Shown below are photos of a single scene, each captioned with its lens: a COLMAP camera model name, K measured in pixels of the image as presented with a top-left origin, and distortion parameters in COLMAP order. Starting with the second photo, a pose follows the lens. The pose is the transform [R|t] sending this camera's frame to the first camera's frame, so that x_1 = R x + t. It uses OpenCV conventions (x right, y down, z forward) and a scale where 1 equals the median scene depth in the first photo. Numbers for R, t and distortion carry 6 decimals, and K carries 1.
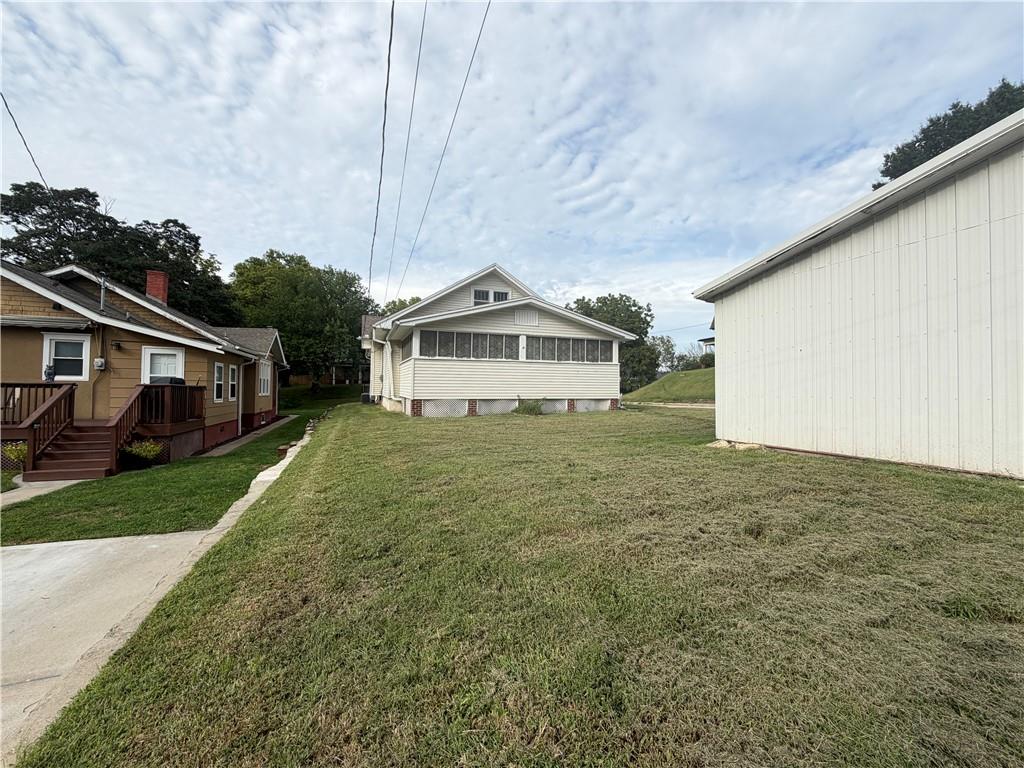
lens RADIAL K [[407.7, 0, 513.2], [0, 407.7, 376.9], [0, 0, 1]] dist [0.000616, 0.000140]
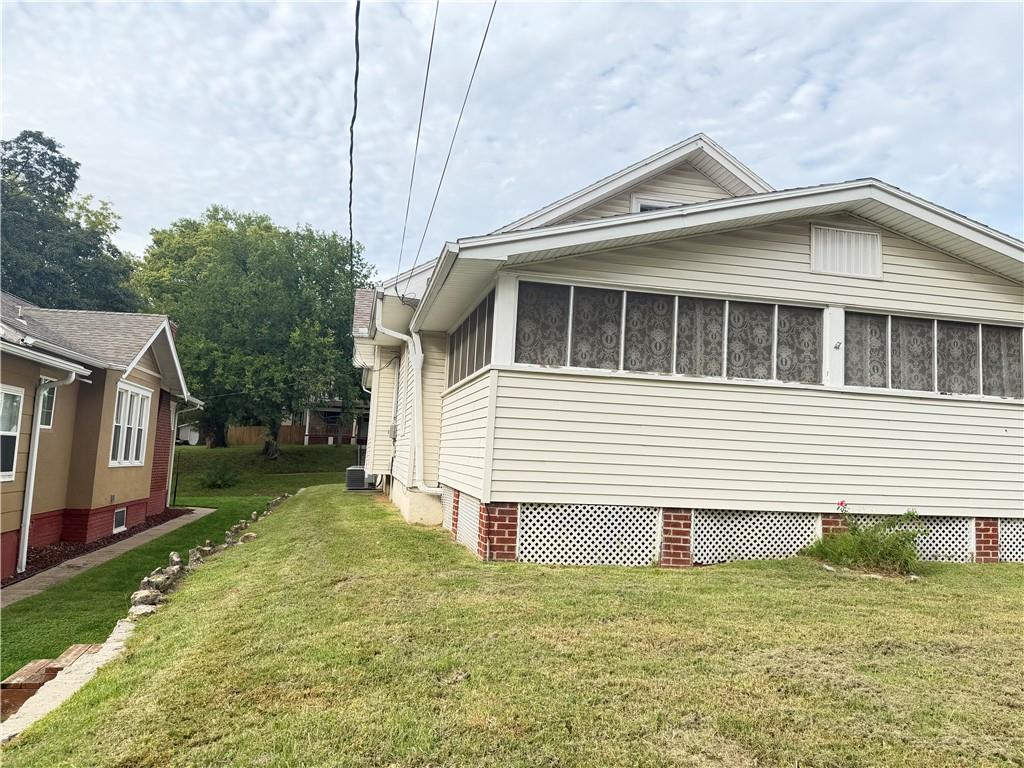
lens RADIAL K [[720.0, 0, 511.3], [0, 720.0, 386.4], [0, 0, 1]] dist [0.026676, -0.007496]
pose [[0.988656, 0.020635, -0.148772, -0.118775], [-0.031573, 0.996938, -0.071538, 0.005291], [0.146840, 0.075423, 0.986281, 0.361704]]
